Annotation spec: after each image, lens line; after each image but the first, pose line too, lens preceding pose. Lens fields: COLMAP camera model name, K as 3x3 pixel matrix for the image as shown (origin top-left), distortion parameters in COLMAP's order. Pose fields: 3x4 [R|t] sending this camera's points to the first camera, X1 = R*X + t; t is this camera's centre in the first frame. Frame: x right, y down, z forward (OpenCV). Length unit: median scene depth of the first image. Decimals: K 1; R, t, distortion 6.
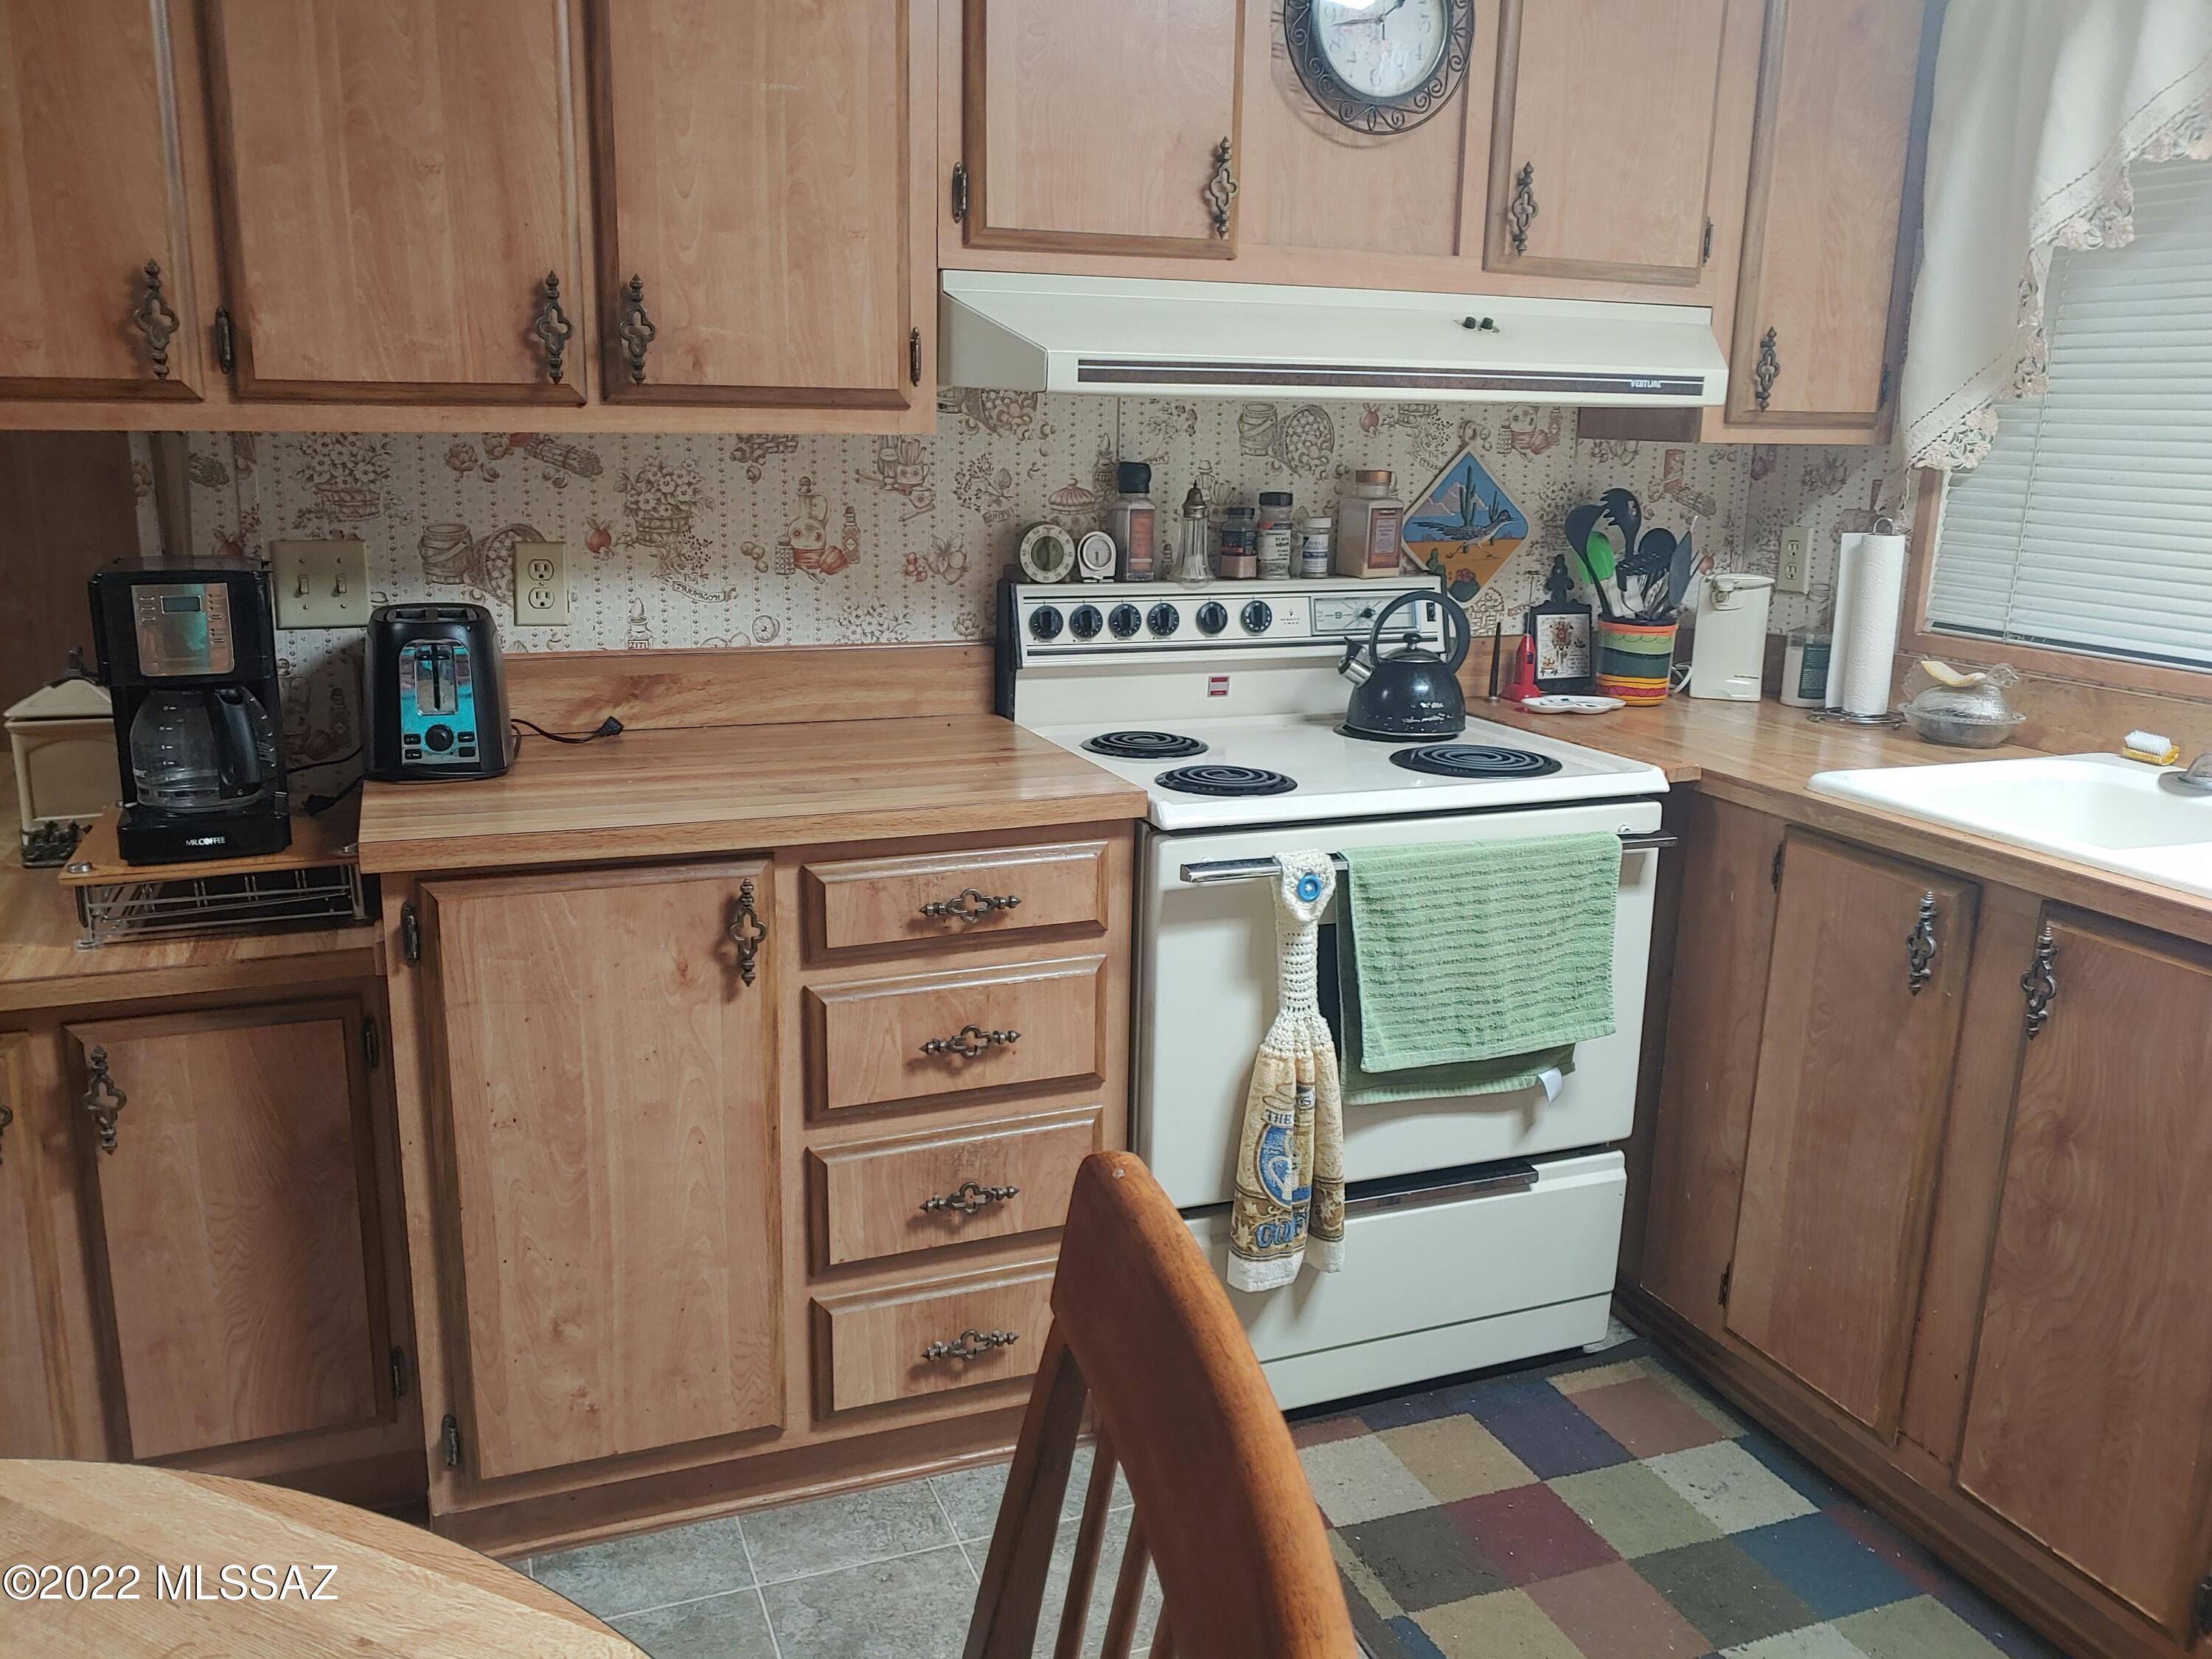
lens RADIAL K [[1748.0, 0, 1106.0], [0, 1748.0, 829.5], [0, 0, 1]] dist [0.057547, -0.155508]
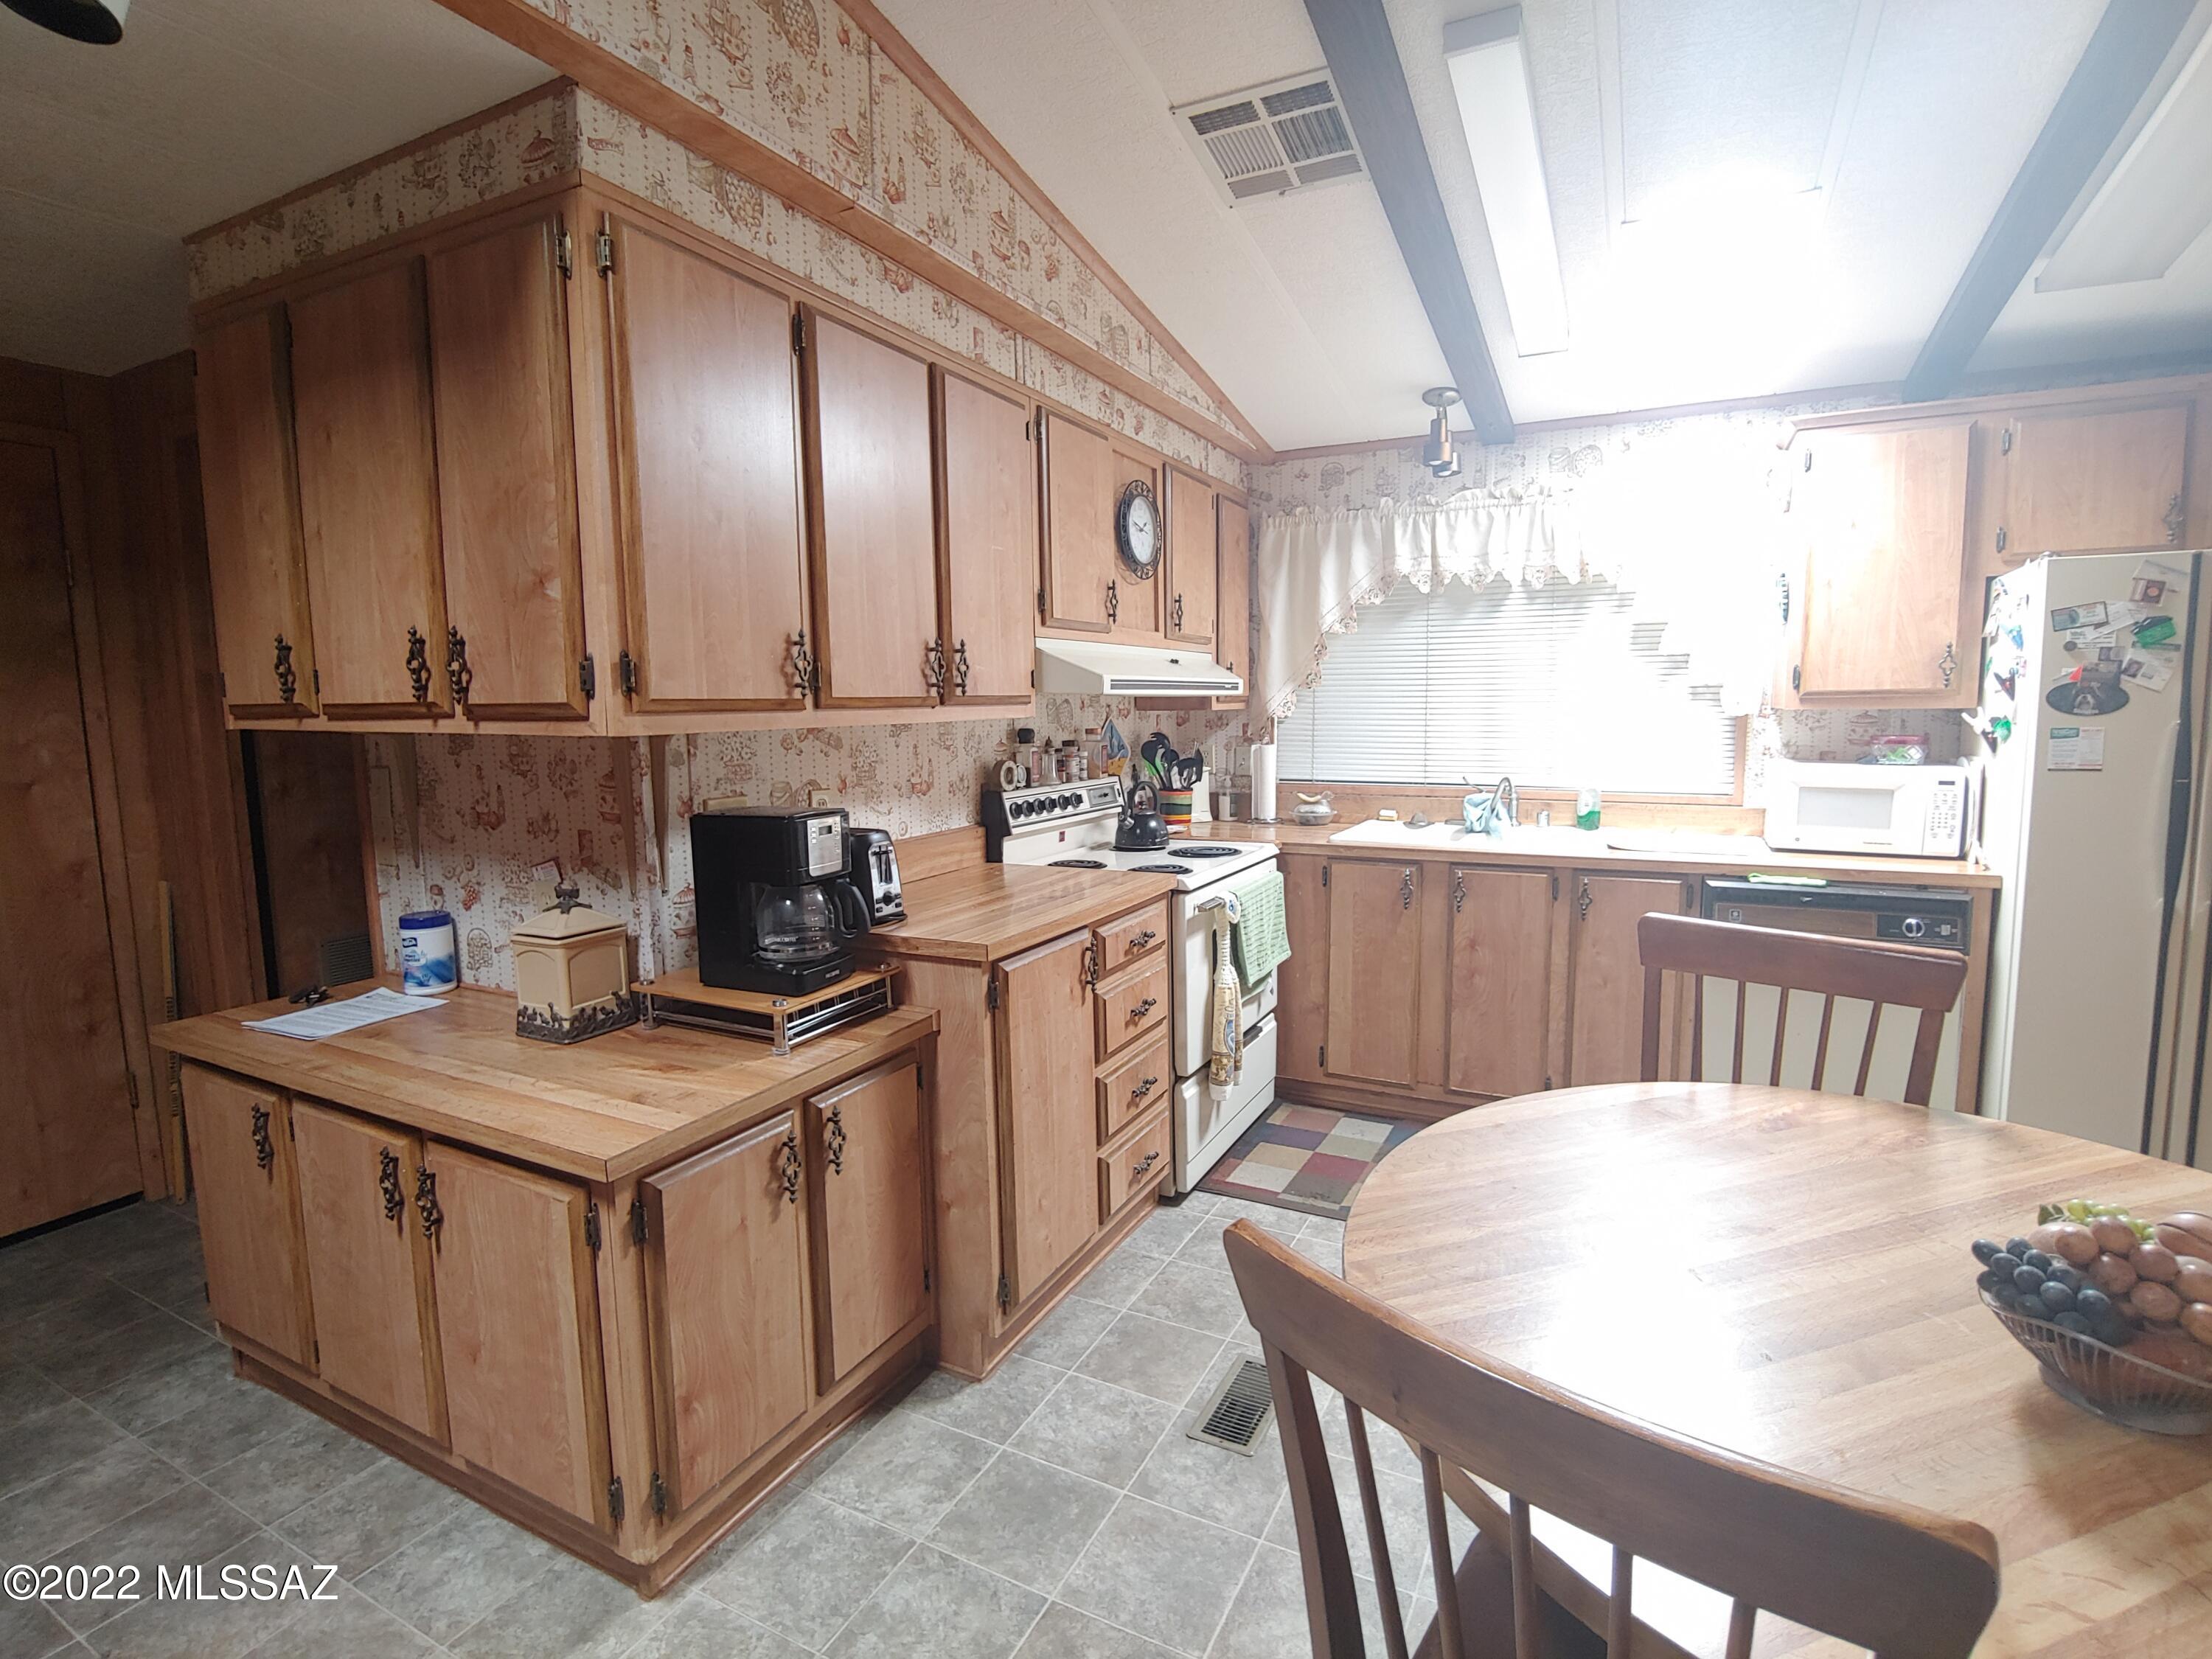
lens RADIAL K [[1063.8, 0, 1151.3], [0, 1063.8, 827.9], [0, 0, 1]] dist [-0.019584, 0.000444]
pose [[0.730944, -0.106608, 0.674059, -0.802651], [0.181804, 0.982447, -0.041766, -0.026951], [-0.657775, 0.153075, 0.737496, 0.044480]]
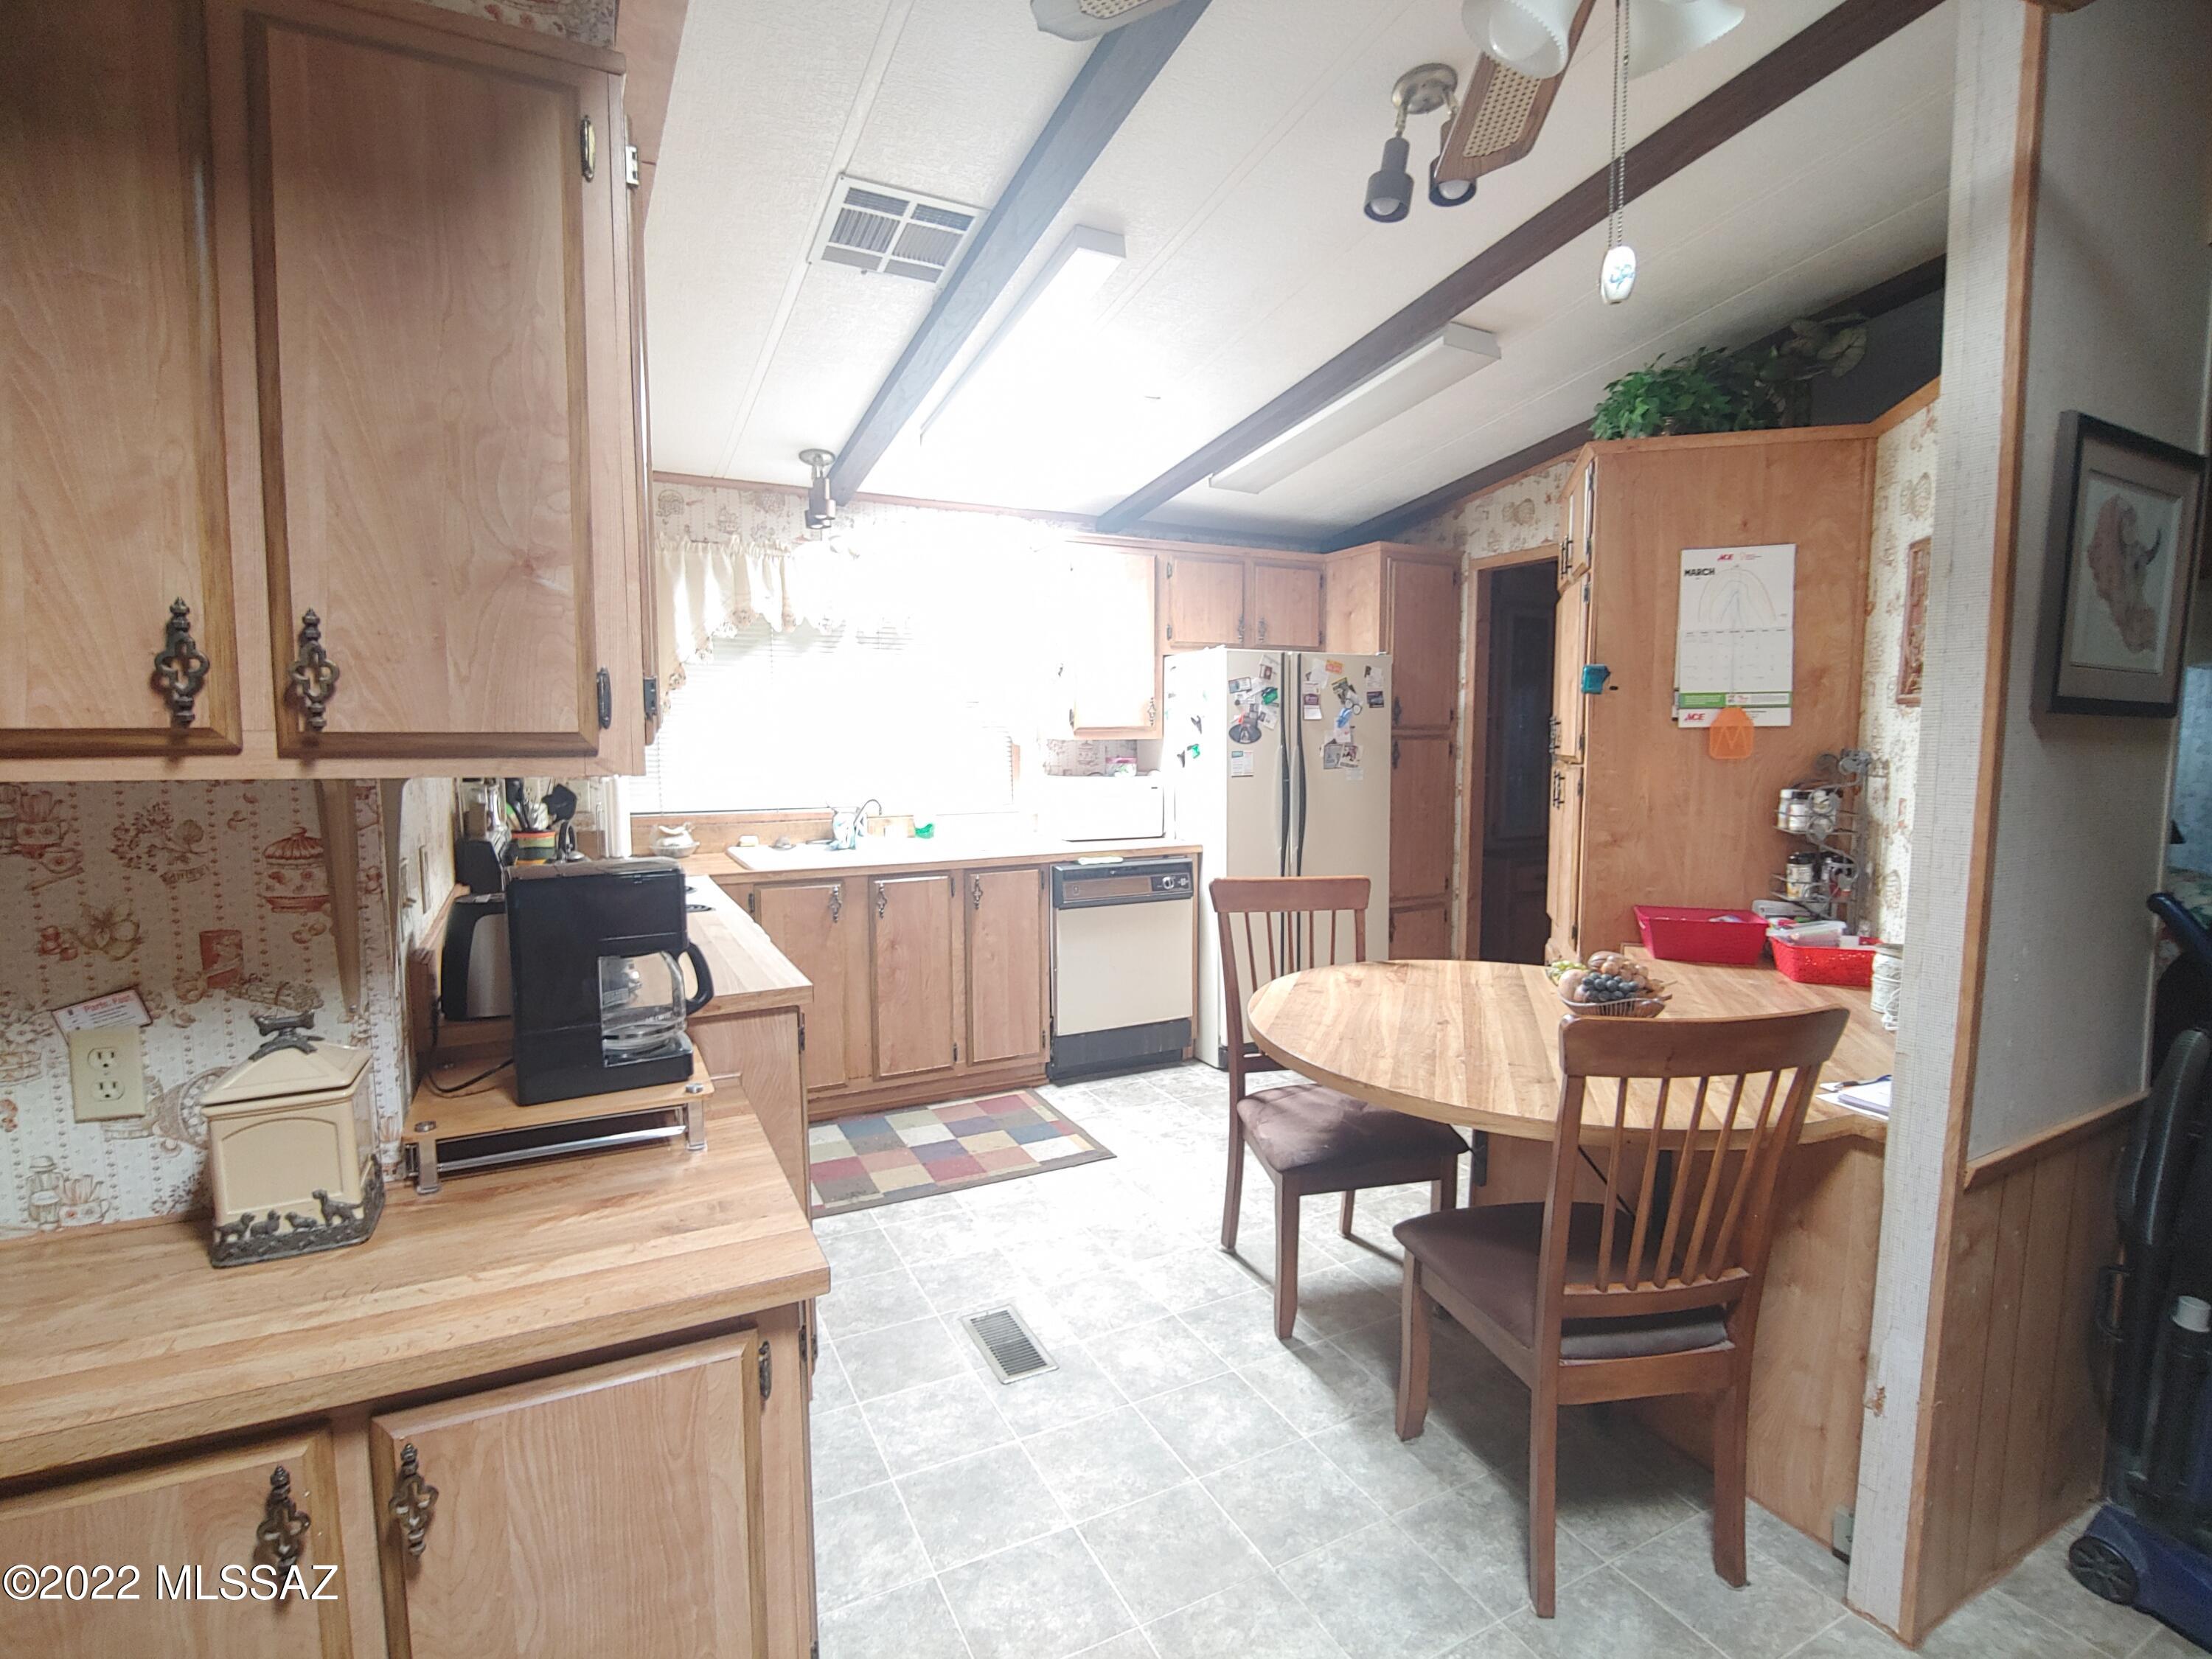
lens RADIAL K [[1043.2, 0, 1119.4], [0, 1043.2, 832.8], [0, 0, 1]] dist [-0.019706, -0.000119]
pose [[-0.111903, -0.120031, 0.986443, -1.142043], [0.225512, 0.963711, 0.142847, -0.170218], [-0.967792, 0.238440, -0.080773, 0.585986]]
